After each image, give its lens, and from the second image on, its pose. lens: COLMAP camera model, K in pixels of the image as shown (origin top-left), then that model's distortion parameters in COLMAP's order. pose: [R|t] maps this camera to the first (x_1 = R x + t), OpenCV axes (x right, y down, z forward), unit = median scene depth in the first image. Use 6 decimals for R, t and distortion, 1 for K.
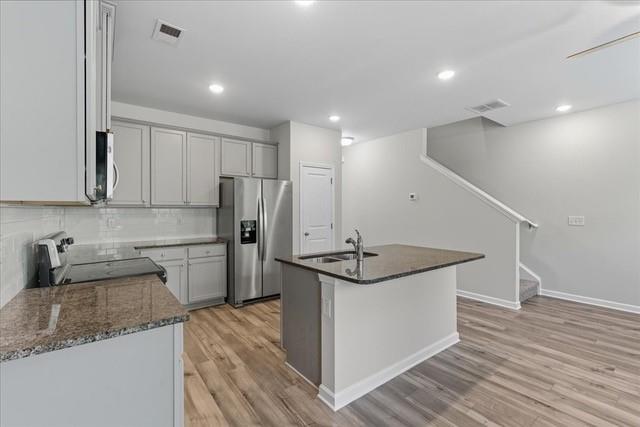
lens RADIAL K [[285.5, 0, 316.1], [0, 285.5, 212.5], [0, 0, 1]] dist [0.002804, -0.000282]
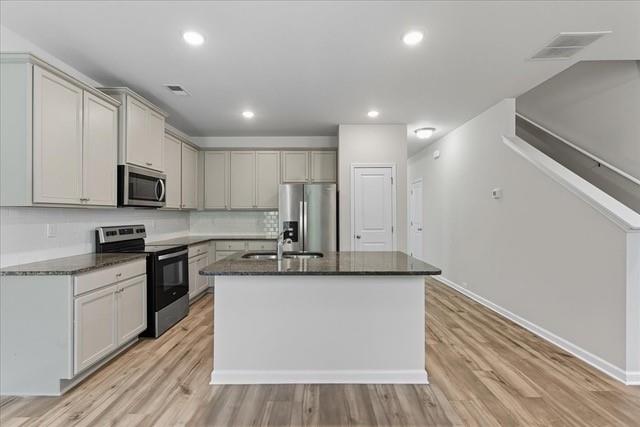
lens RADIAL K [[285.5, 0, 316.7], [0, 285.5, 213.1], [0, 0, 1]] dist [0.002804, -0.000282]
pose [[0.796683, -0.004766, -0.604378, 0.541764], [-0.004074, 0.999904, -0.013256, 0.009528], [0.604383, 0.013024, 0.796587, 0.163977]]
